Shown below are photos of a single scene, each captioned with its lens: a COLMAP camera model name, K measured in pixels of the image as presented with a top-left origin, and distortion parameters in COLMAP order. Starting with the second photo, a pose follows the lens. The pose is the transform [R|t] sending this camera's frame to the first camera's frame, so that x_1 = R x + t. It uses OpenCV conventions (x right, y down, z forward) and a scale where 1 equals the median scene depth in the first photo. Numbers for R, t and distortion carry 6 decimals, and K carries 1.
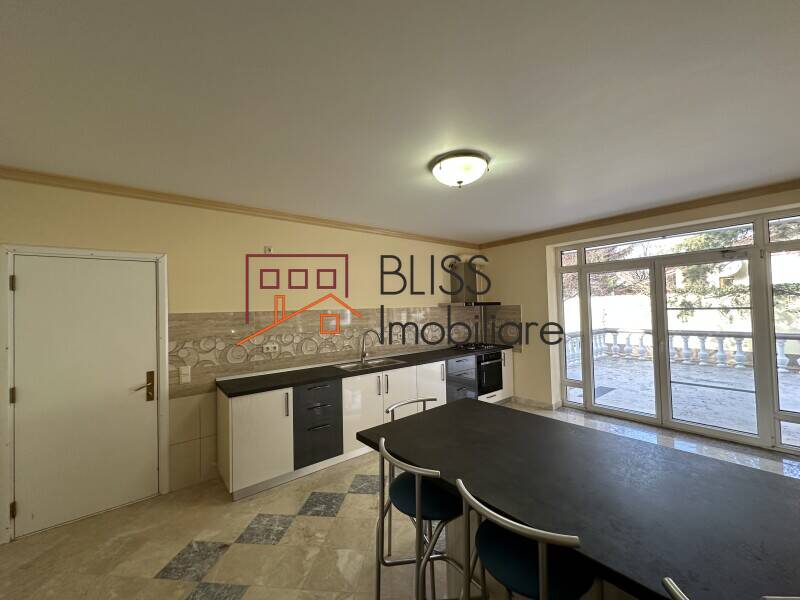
lens RADIAL K [[320.1, 0, 399.1], [0, 320.1, 301.0], [0, 0, 1]] dist [0.000605, -0.000758]
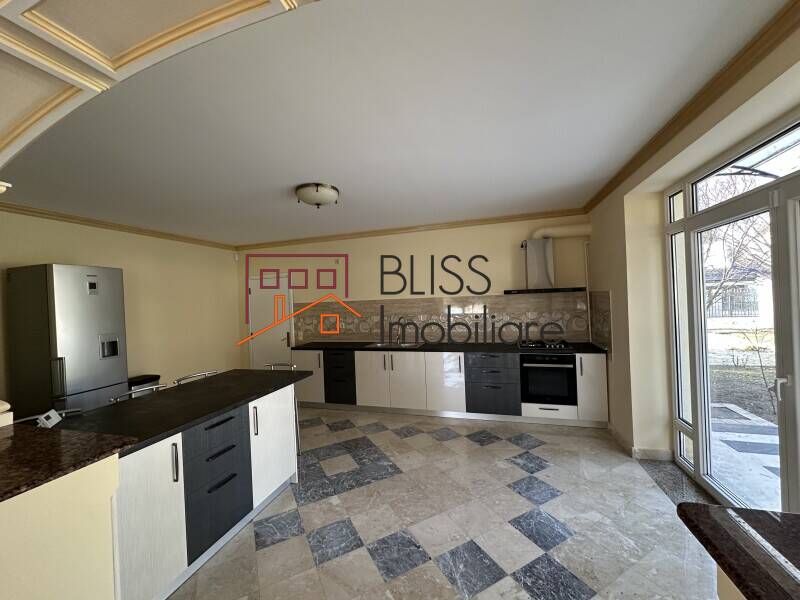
lens RADIAL K [[320.1, 0, 396.3], [0, 320.1, 297.6], [0, 0, 1]] dist [0.000605, -0.000758]
pose [[0.551531, 0.003366, -0.834148, 0.999640], [0.048070, 0.998202, 0.035811, -0.028403], [0.832768, -0.059849, 0.550377, 0.369685]]
